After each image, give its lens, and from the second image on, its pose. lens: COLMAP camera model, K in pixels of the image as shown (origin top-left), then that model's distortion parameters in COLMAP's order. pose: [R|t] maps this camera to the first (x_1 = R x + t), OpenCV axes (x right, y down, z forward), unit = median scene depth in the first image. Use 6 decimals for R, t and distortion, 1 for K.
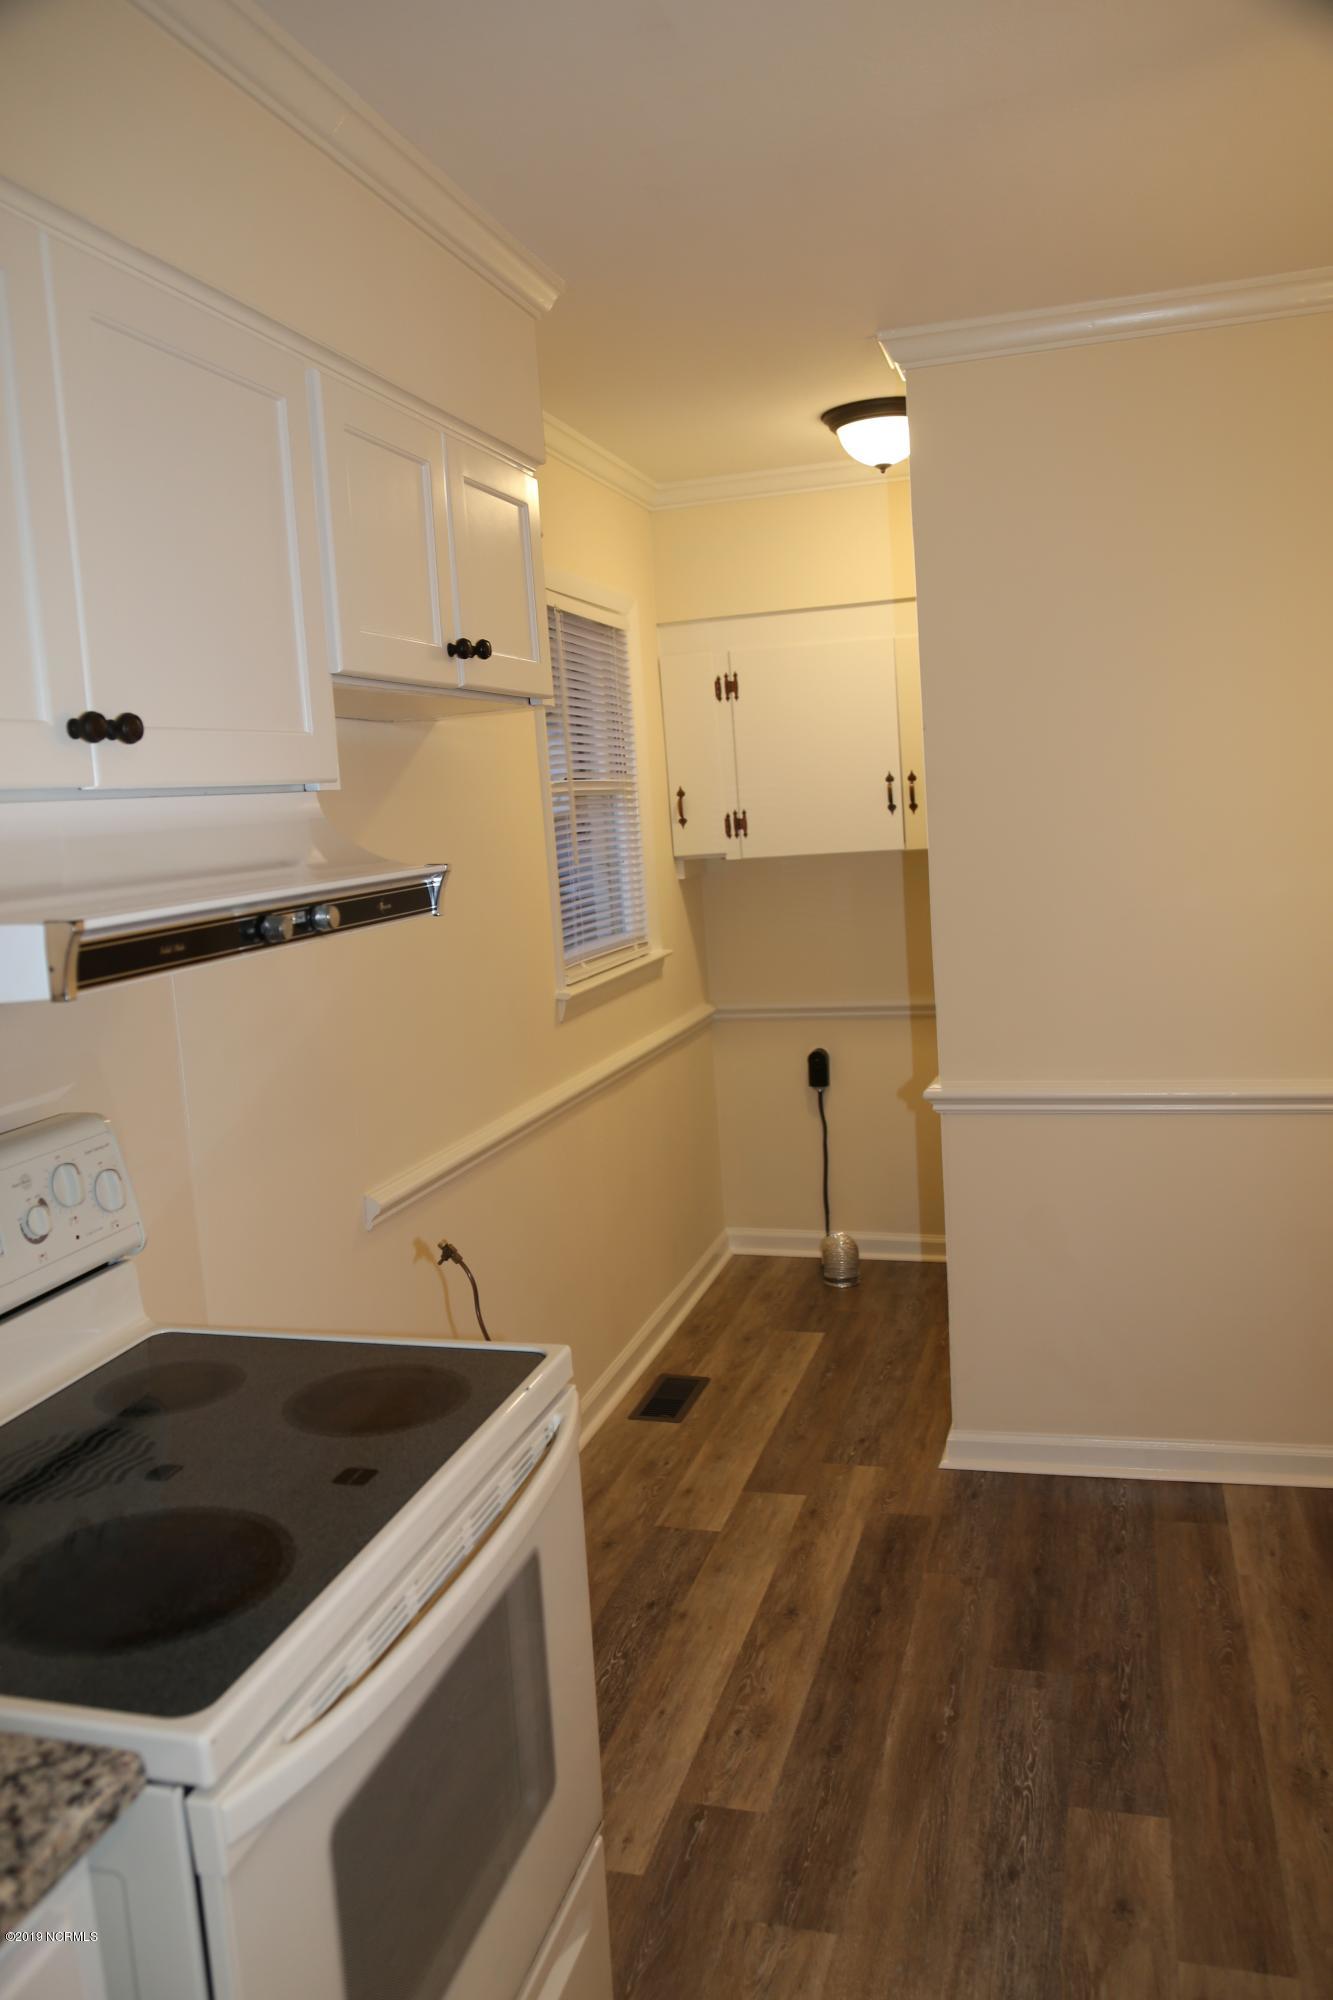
lens RADIAL K [[1519.5, 0, 681.9], [0, 1519.5, 1010.7], [0, 0, 1]] dist [-0.085346, 0.061516]
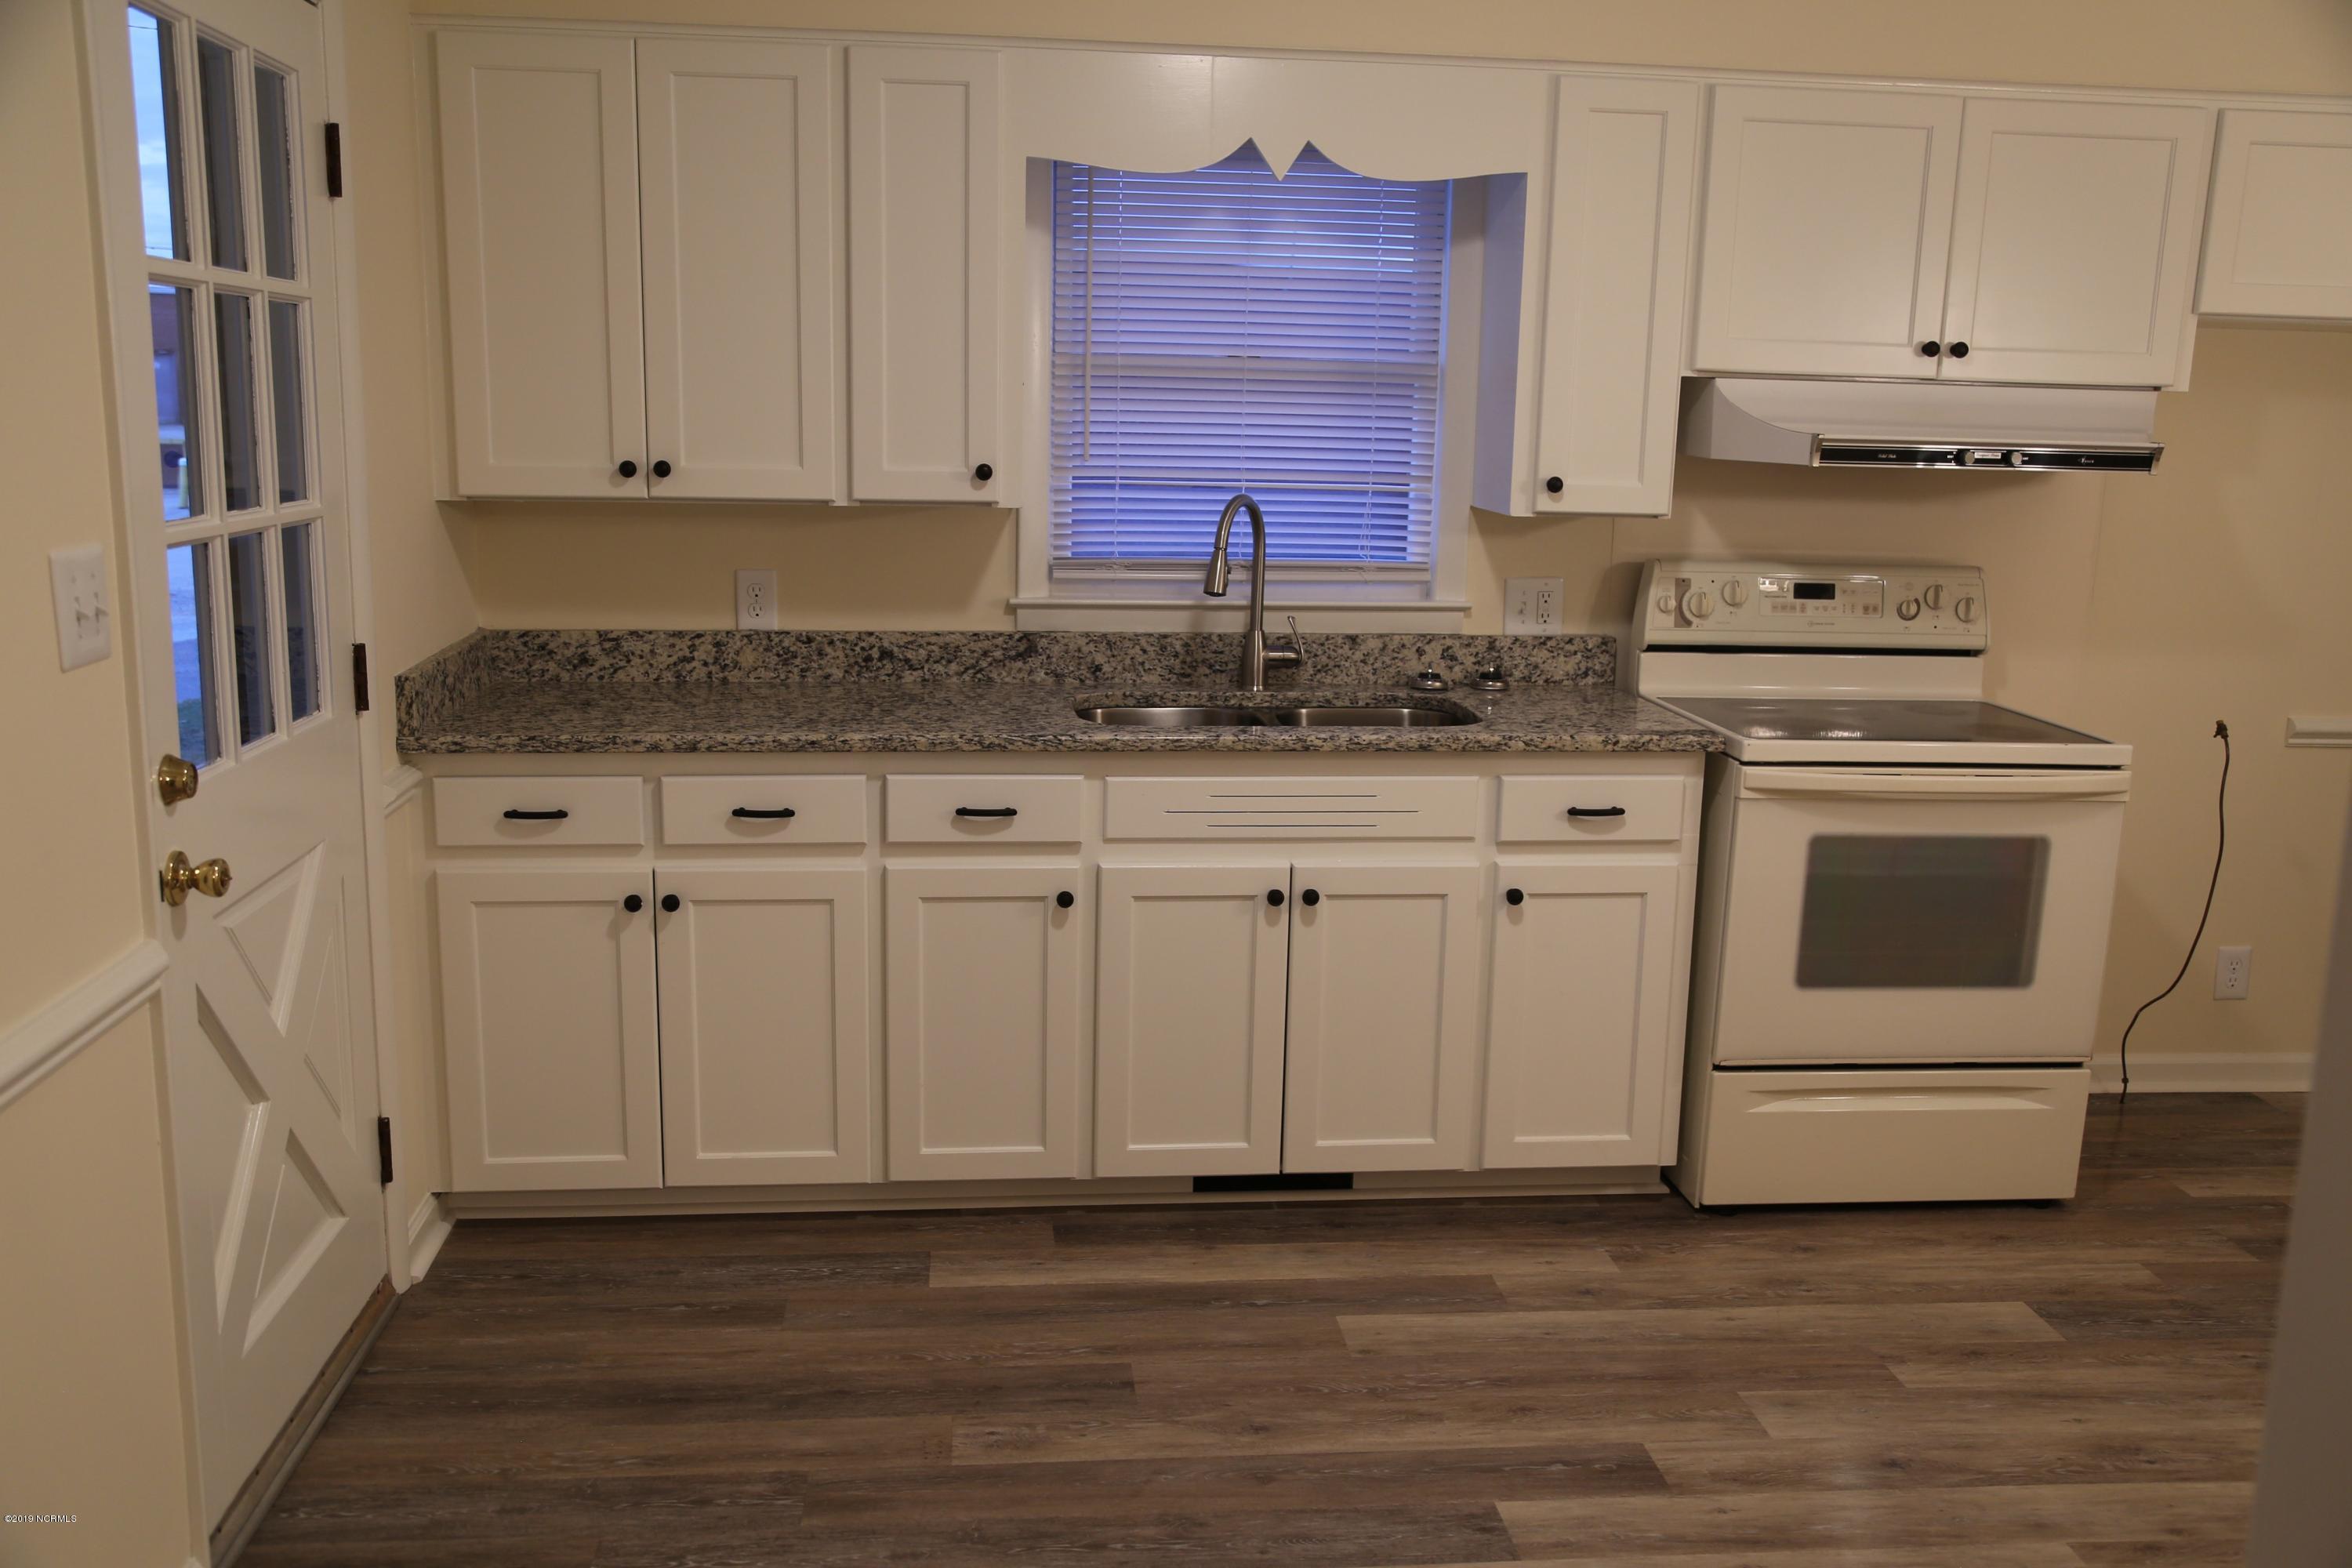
lens RADIAL K [[2051.9, 0, 1182.0], [0, 2051.9, 781.5], [0, 0, 1]] dist [-0.046748, 0.085159]
pose [[0.381500, 0.251557, -0.889481, 0.783658], [-0.183476, 0.963719, 0.193859, 0.011138], [0.905977, 0.089241, 0.413814, -0.433343]]
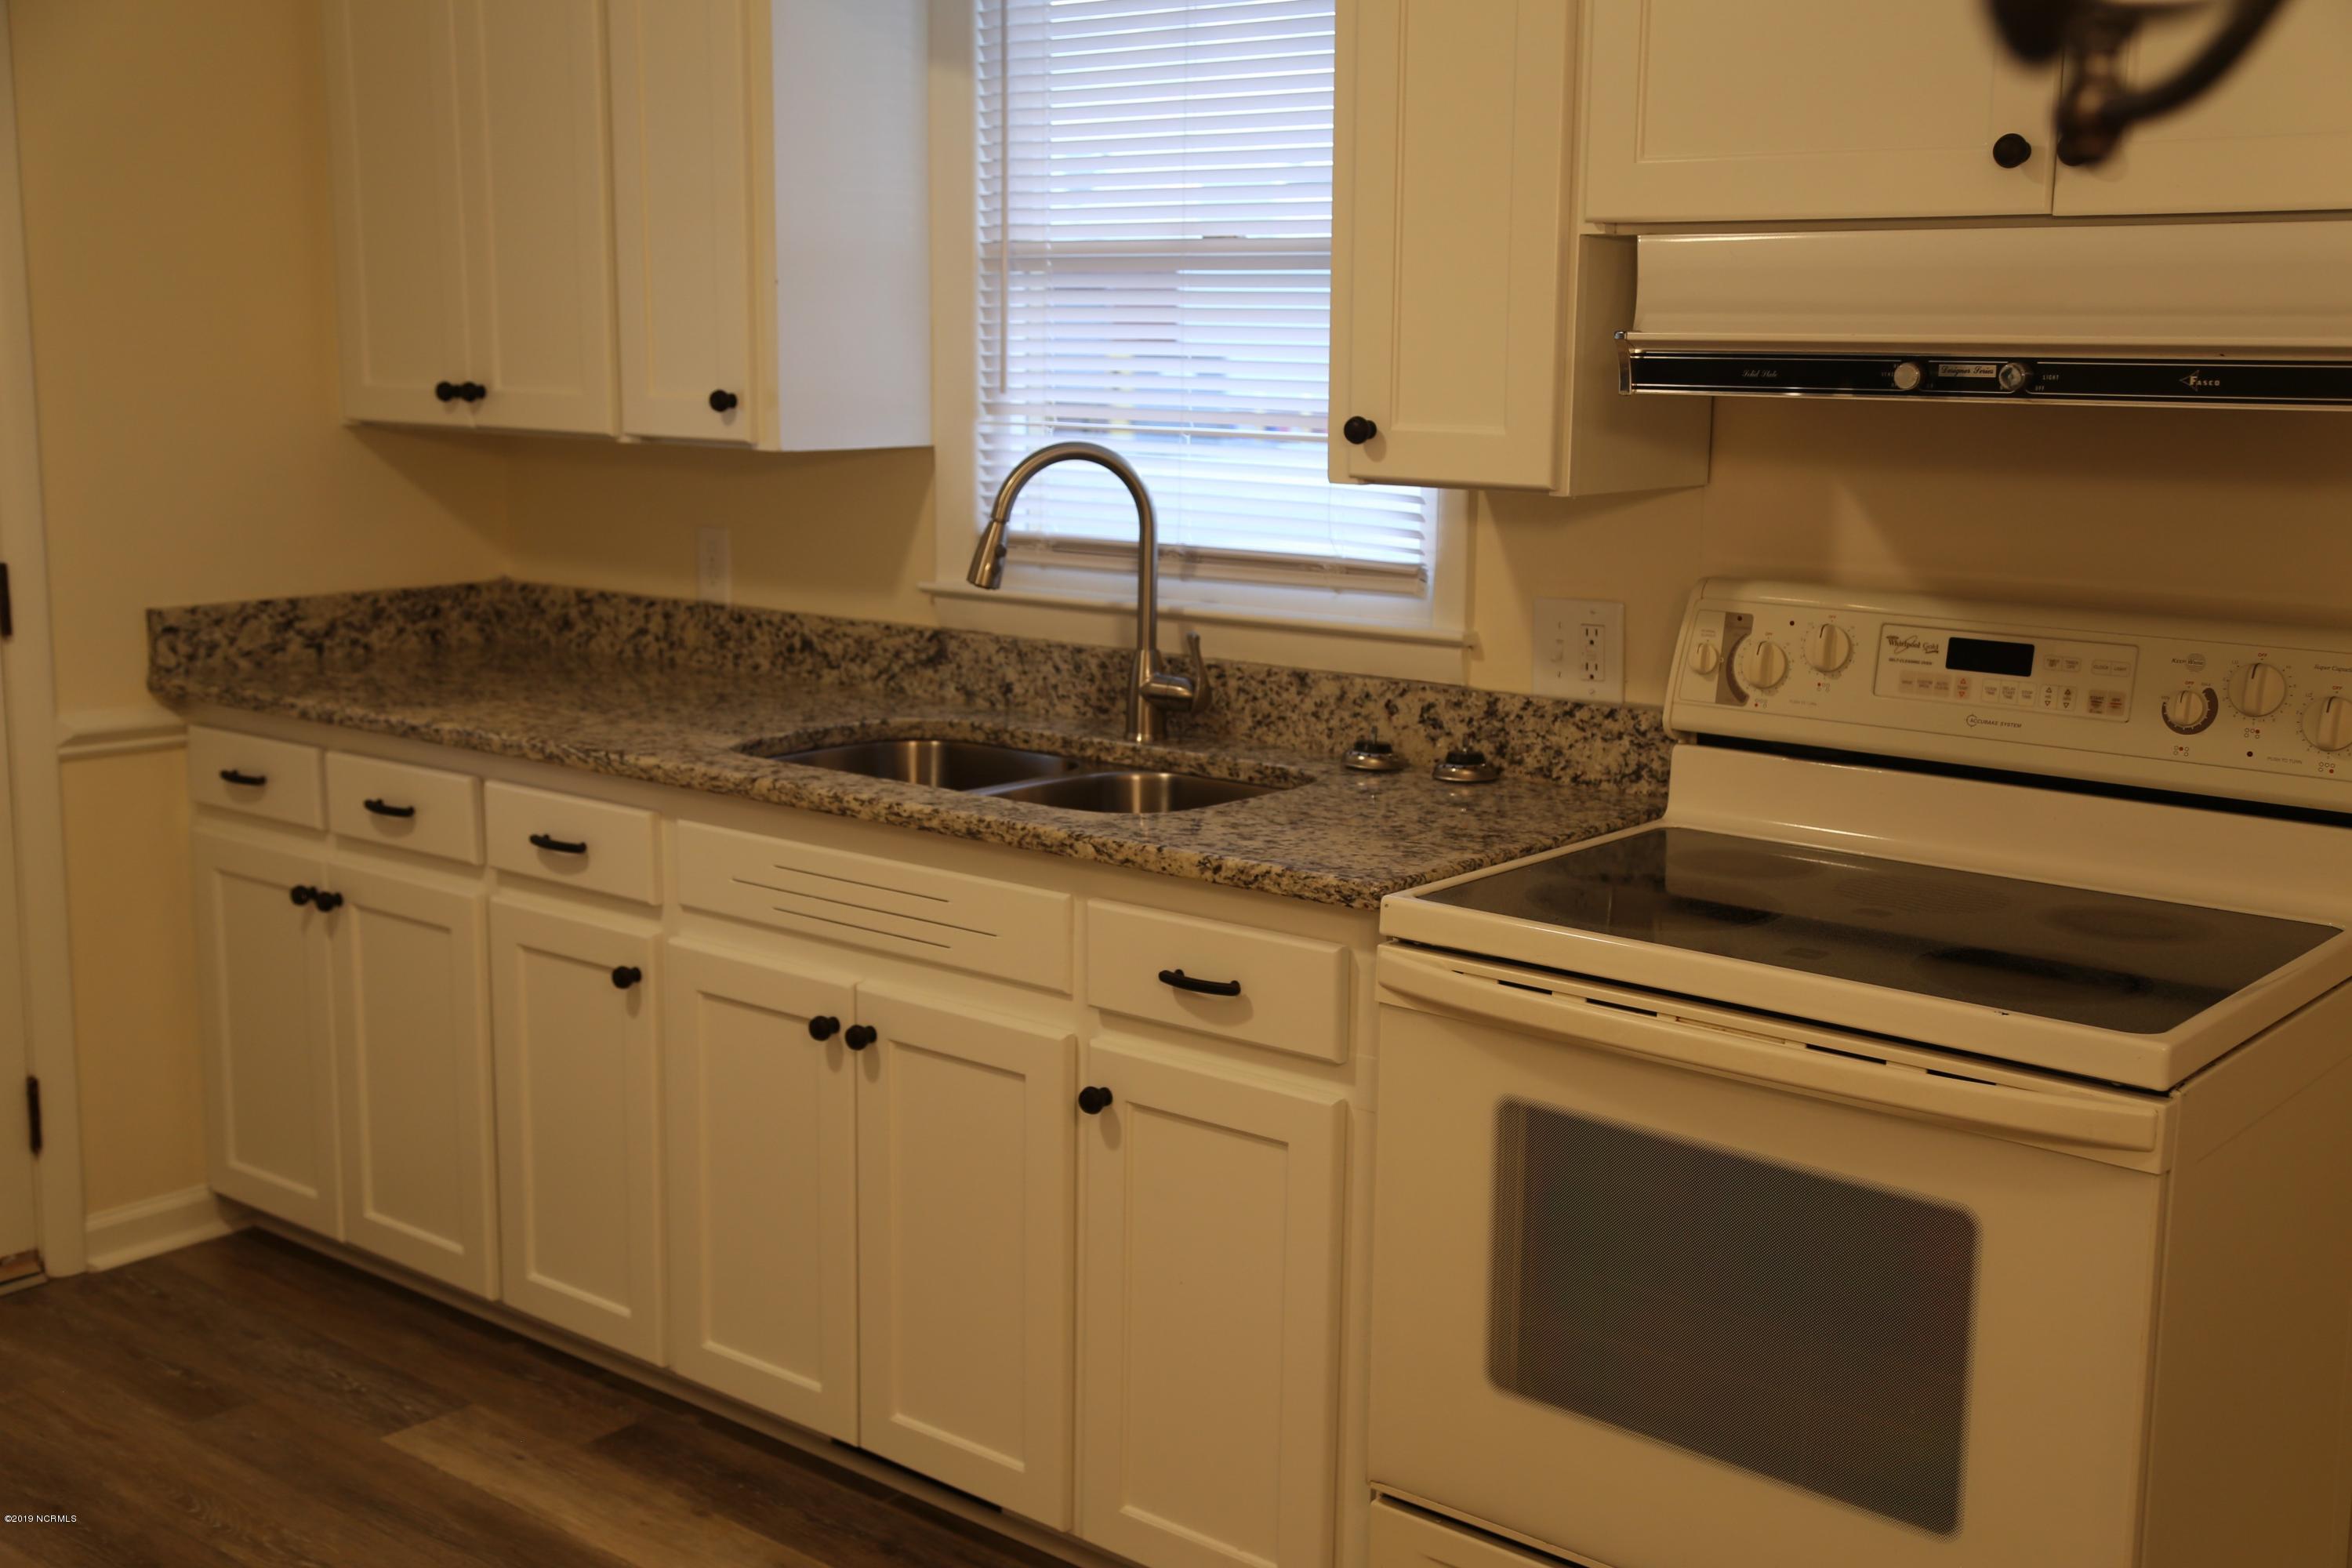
lens RADIAL K [[2574.9, 0, 1180.8], [0, 2574.9, 777.1], [0, 0, 1]] dist [0.076488, 0.000000]
pose [[-0.401007, 0.221021, -0.889012, 0.596926], [-0.116829, 0.950195, 0.288930, -0.098226], [0.908595, 0.219726, -0.355213, 0.517371]]
